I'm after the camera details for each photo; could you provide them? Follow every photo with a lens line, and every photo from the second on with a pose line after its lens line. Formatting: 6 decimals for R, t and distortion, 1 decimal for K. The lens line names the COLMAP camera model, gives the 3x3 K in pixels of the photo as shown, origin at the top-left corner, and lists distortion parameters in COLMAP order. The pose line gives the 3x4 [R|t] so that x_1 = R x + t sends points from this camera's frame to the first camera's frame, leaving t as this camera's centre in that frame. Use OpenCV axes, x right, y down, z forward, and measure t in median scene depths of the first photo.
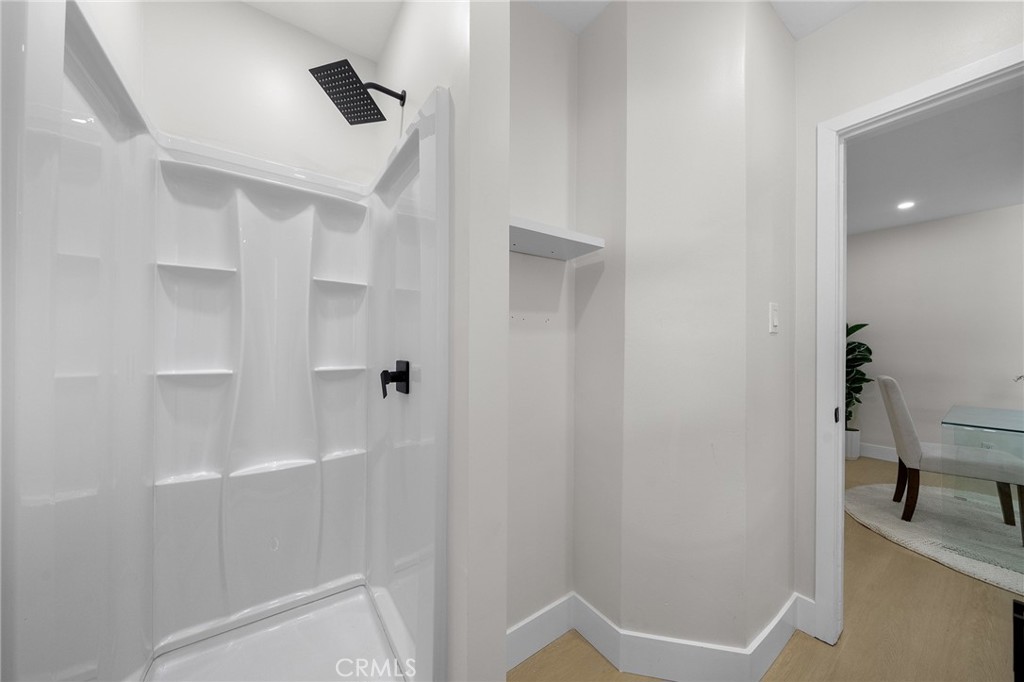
lens RADIAL K [[351.9, 0, 507.2], [0, 351.9, 345.1], [0, 0, 1]] dist [-0.001754, -0.000154]
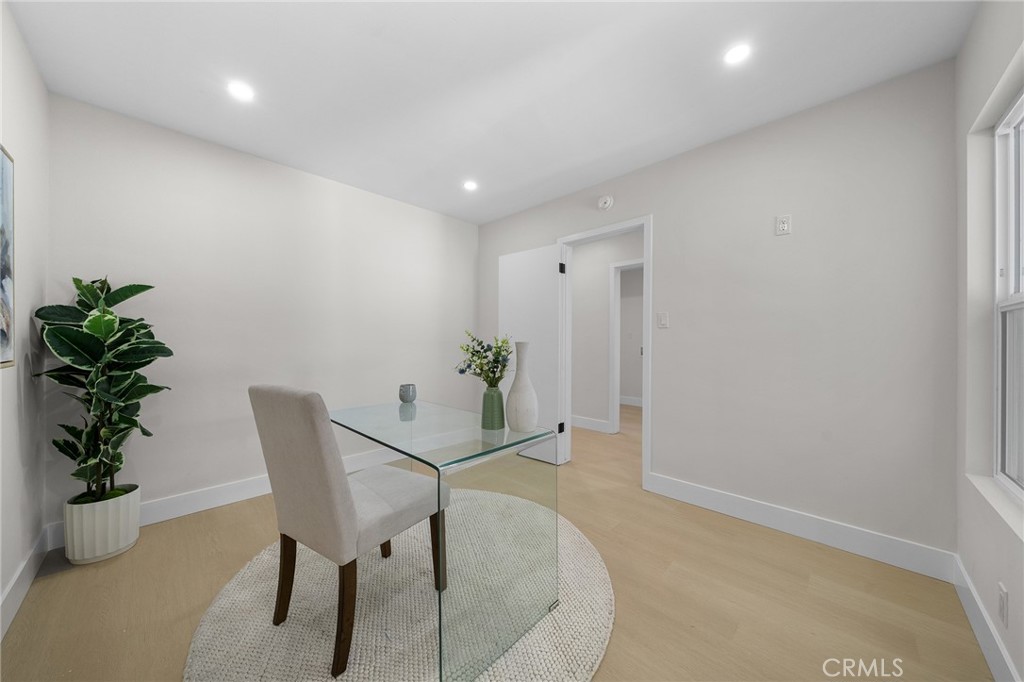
lens RADIAL K [[351.9, 0, 507.2], [0, 351.9, 345.1], [0, 0, 1]] dist [-0.001754, -0.000154]
pose [[-0.169826, 0.001626, 0.985473, 0.404799], [-0.010864, 0.999935, -0.003523, 0.026891], [-0.985414, -0.011305, -0.169797, 0.559296]]
